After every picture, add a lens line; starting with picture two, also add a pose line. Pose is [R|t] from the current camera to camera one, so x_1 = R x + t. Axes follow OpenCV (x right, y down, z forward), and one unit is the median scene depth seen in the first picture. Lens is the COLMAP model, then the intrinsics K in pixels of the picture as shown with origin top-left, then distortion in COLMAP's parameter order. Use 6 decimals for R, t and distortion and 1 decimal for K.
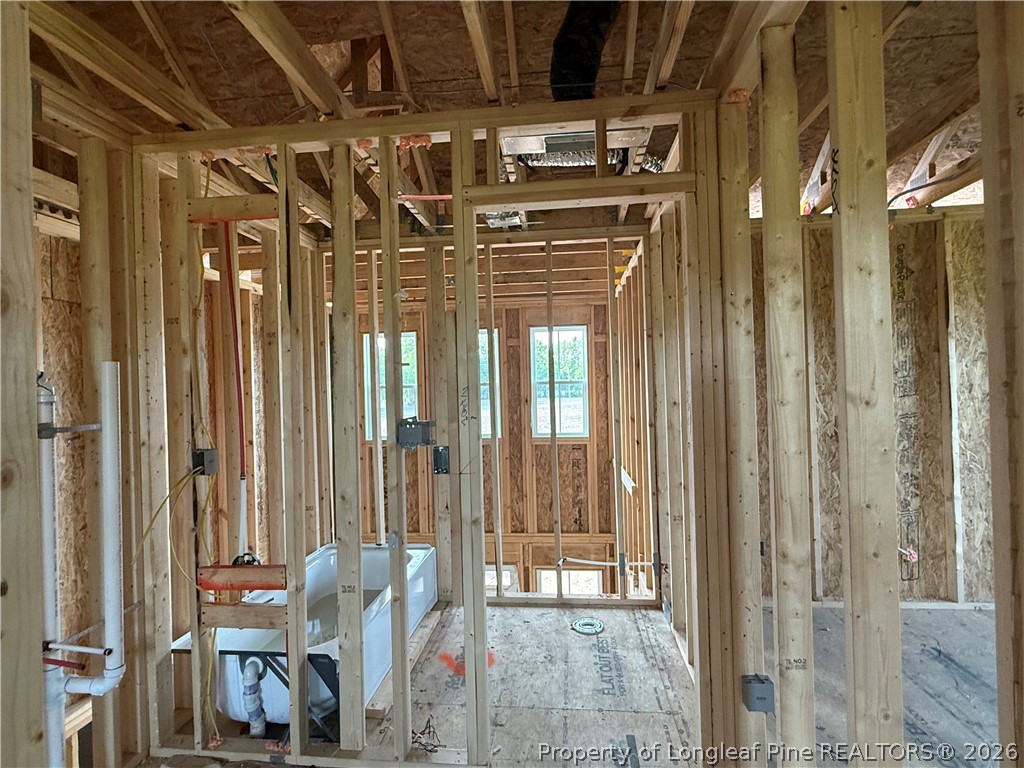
lens RADIAL K [[544.4, 0, 509.3], [0, 544.4, 391.3], [0, 0, 1]] dist [0.000434, 0.000880]
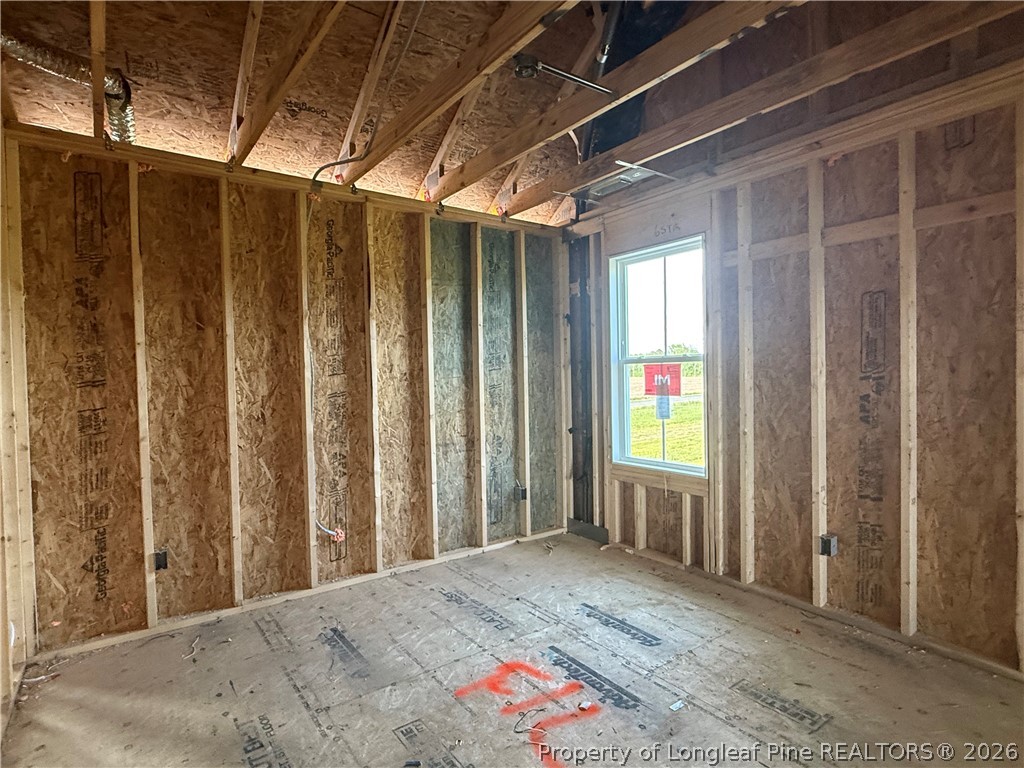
lens RADIAL K [[544.4, 0, 512.2], [0, 544.4, 385.6], [0, 0, 1]] dist [0.000434, 0.000880]
pose [[0.735901, 0.002413, 0.677085, 0.298021], [-0.007687, 0.999959, 0.004791, 0.020906], [-0.677045, -0.008731, 0.735889, 0.055379]]
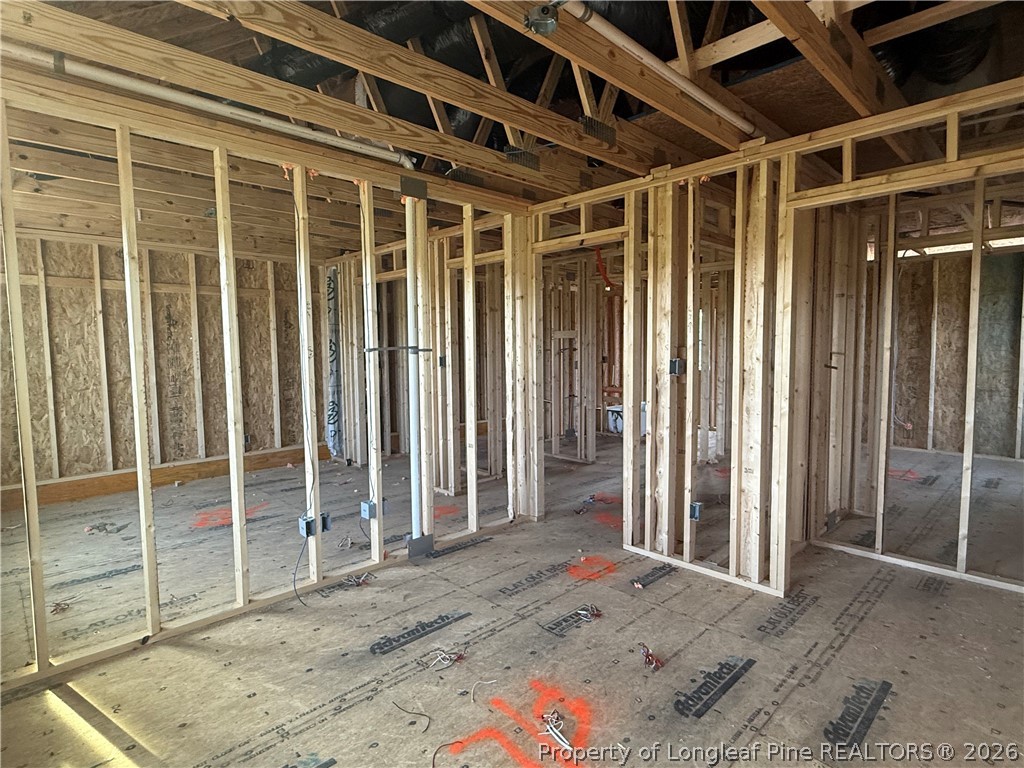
lens RADIAL K [[544.4, 0, 511.8], [0, 544.4, 387.8], [0, 0, 1]] dist [0.000434, 0.000880]
pose [[0.769498, 0.069778, -0.634825, 0.883264], [-0.017375, 0.995933, 0.088409, 0.002202], [0.638412, -0.057001, 0.767581, -1.517777]]
